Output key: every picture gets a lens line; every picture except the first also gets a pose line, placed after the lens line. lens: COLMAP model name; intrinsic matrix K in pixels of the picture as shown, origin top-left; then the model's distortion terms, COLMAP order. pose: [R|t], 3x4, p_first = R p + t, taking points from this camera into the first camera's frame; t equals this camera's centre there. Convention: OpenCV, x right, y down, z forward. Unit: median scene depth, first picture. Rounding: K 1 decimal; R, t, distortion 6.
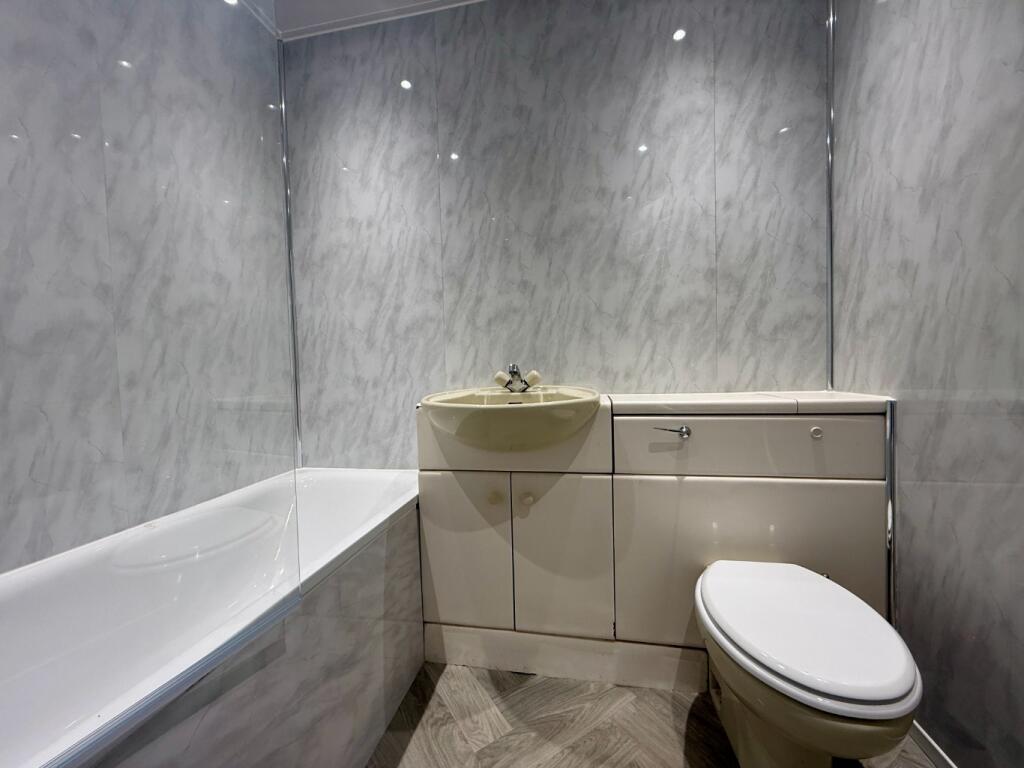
lens RADIAL K [[410.9, 0, 512.3], [0, 410.9, 382.5], [0, 0, 1]] dist [0.004332, 0.000009]
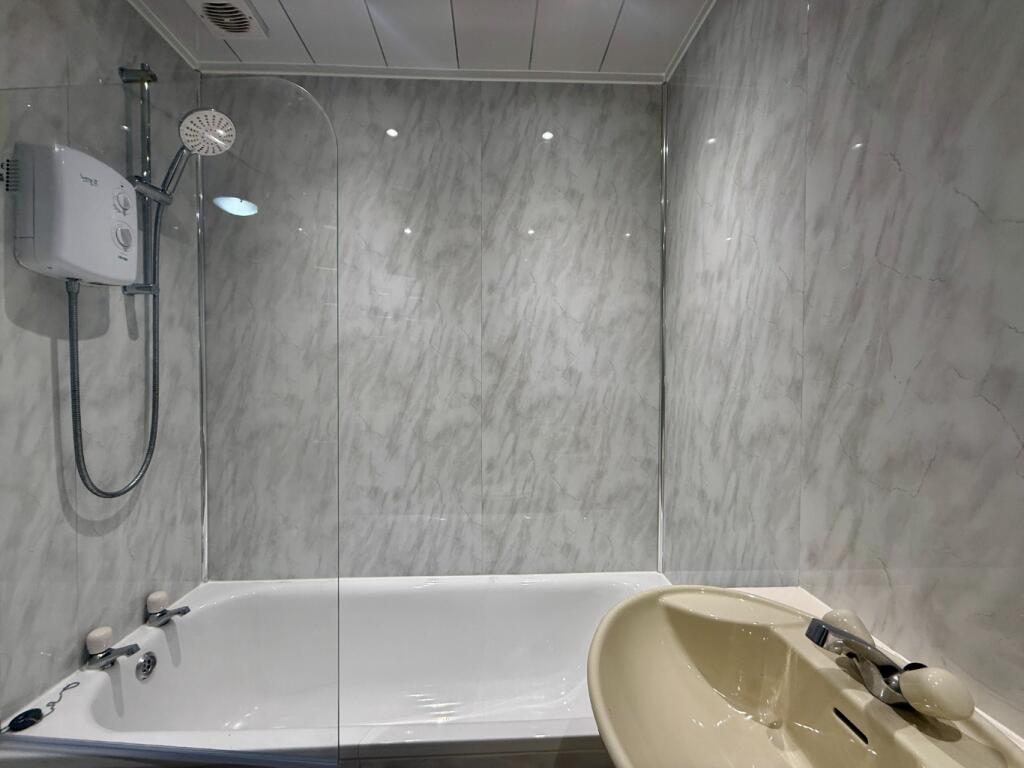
lens RADIAL K [[410.9, 0, 509.8], [0, 410.9, 382.7], [0, 0, 1]] dist [0.004332, 0.000009]
pose [[0.226919, 0.045788, -0.972837, 0.254090], [-0.044797, 0.998328, 0.036539, -0.226170], [0.972883, 0.035289, 0.228591, 0.533320]]
